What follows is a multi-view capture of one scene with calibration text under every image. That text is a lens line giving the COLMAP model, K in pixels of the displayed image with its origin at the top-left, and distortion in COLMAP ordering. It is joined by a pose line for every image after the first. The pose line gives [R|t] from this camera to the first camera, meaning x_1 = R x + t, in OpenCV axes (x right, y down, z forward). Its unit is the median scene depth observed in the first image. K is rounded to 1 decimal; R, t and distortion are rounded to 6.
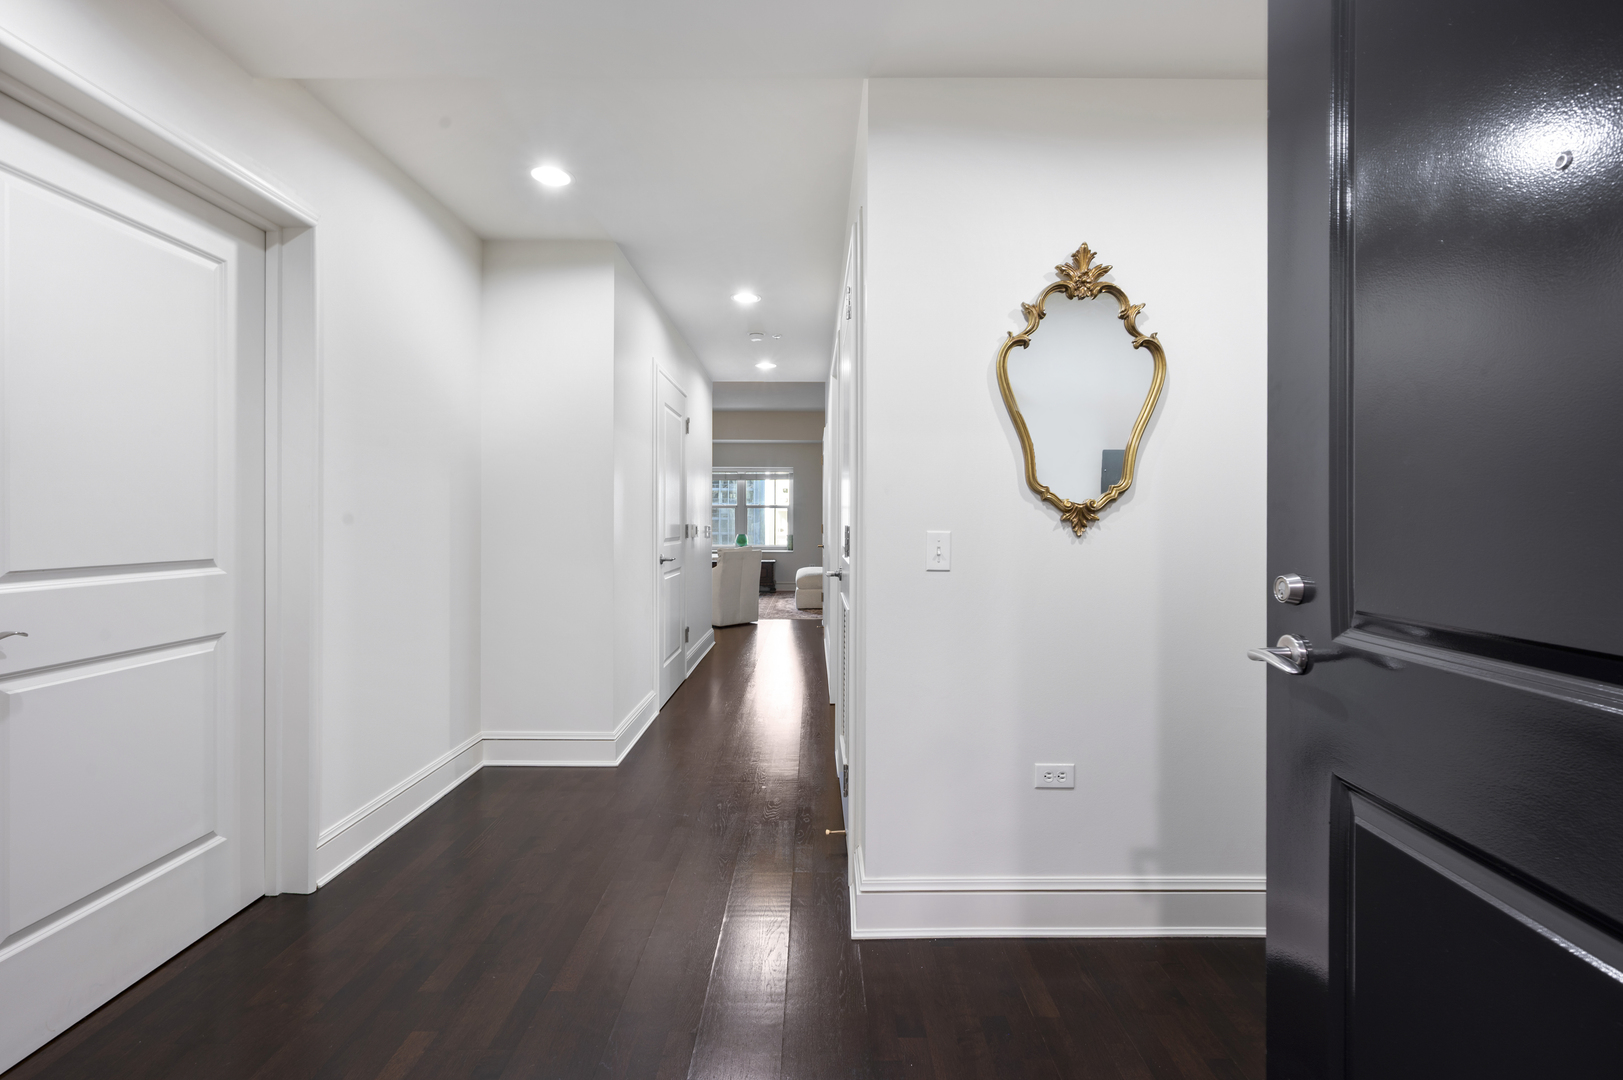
lens RADIAL K [[693.6, 0, 819.8], [0, 693.6, 517.8], [0, 0, 1]] dist [0.001202, 0.000134]
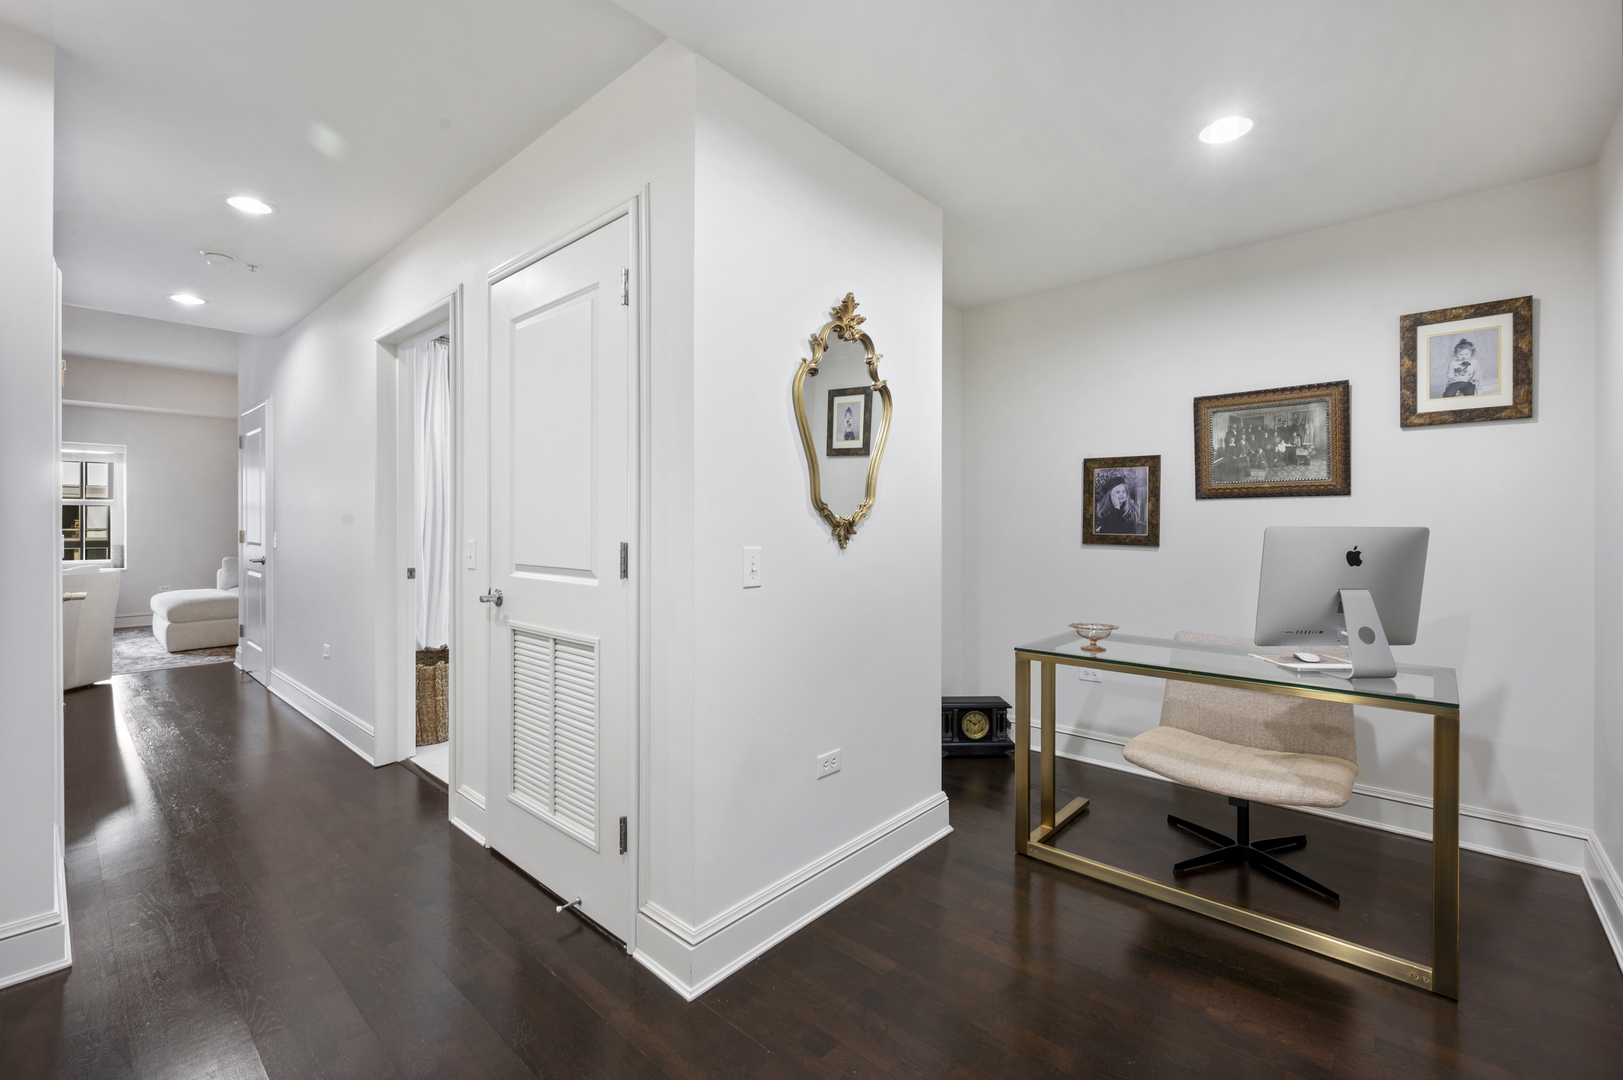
lens RADIAL K [[696.8, 0, 812.8], [0, 696.8, 509.7], [0, 0, 1]] dist [-0.003651, -0.000506]
pose [[0.675142, 0.004881, 0.737672, -0.507573], [-0.000768, 0.999982, -0.005914, -0.028680], [-0.737688, 0.003426, 0.675134, 0.263149]]
